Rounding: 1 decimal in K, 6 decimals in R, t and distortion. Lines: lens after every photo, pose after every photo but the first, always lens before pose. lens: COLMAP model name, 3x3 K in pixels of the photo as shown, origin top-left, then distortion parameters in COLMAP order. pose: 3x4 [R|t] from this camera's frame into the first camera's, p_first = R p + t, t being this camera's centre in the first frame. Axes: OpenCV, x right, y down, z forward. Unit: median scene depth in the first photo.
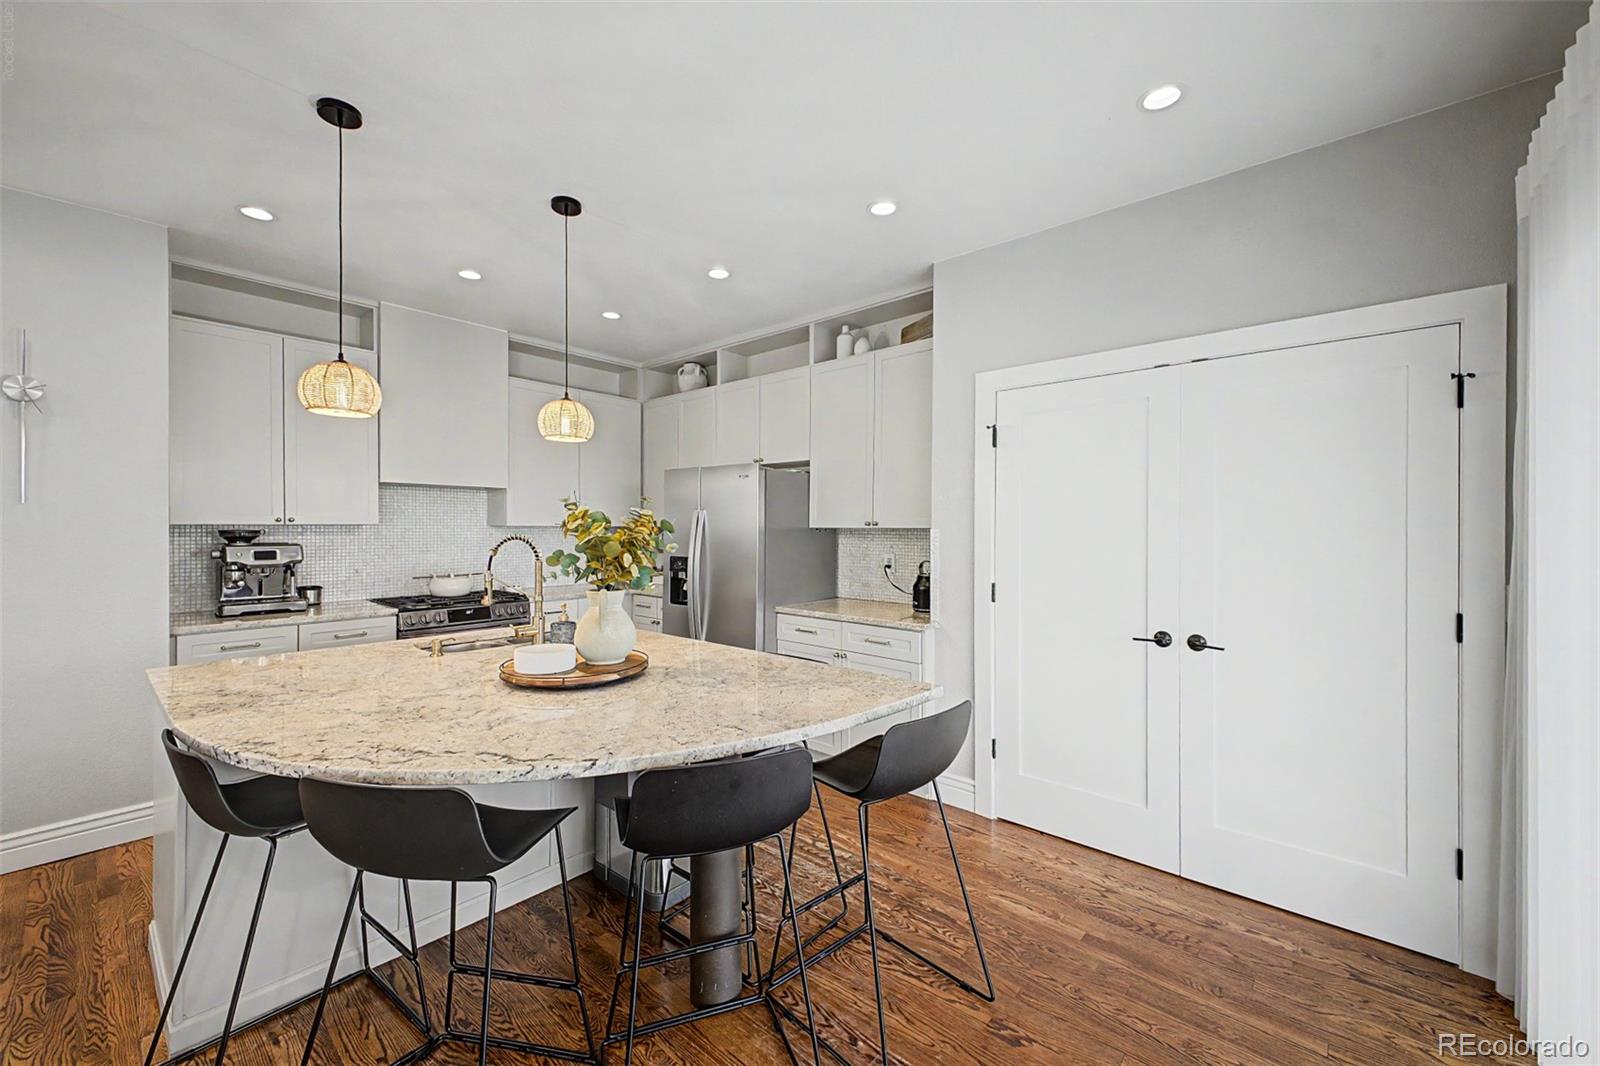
lens RADIAL K [[654.8, 0, 799.6], [0, 654.8, 521.2], [0, 0, 1]] dist [0.051096, -0.000087]
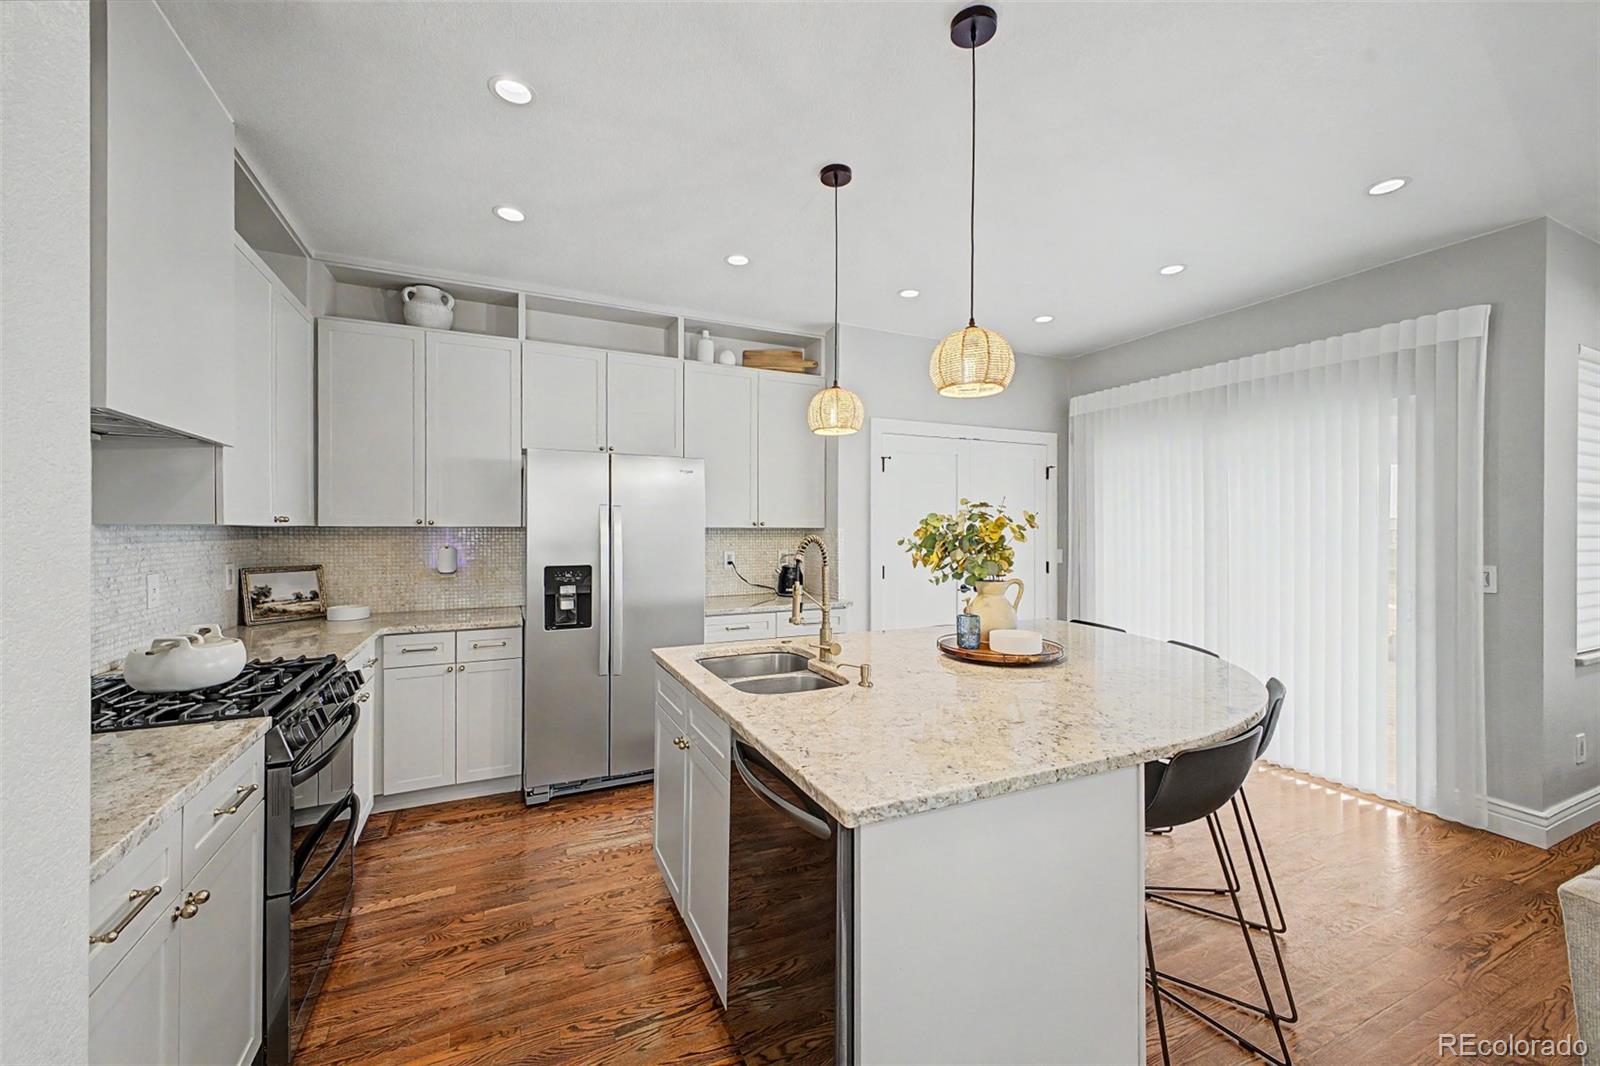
lens RADIAL K [[635.3, 0, 799.9], [0, 635.3, 529.0], [0, 0, 1]] dist [0.014797, -0.000417]
pose [[0.366039, -0.004067, 0.930591, -0.819374], [-0.010415, 0.999910, 0.008467, 0.002258], [-0.930541, -0.012791, 0.365964, 0.499223]]
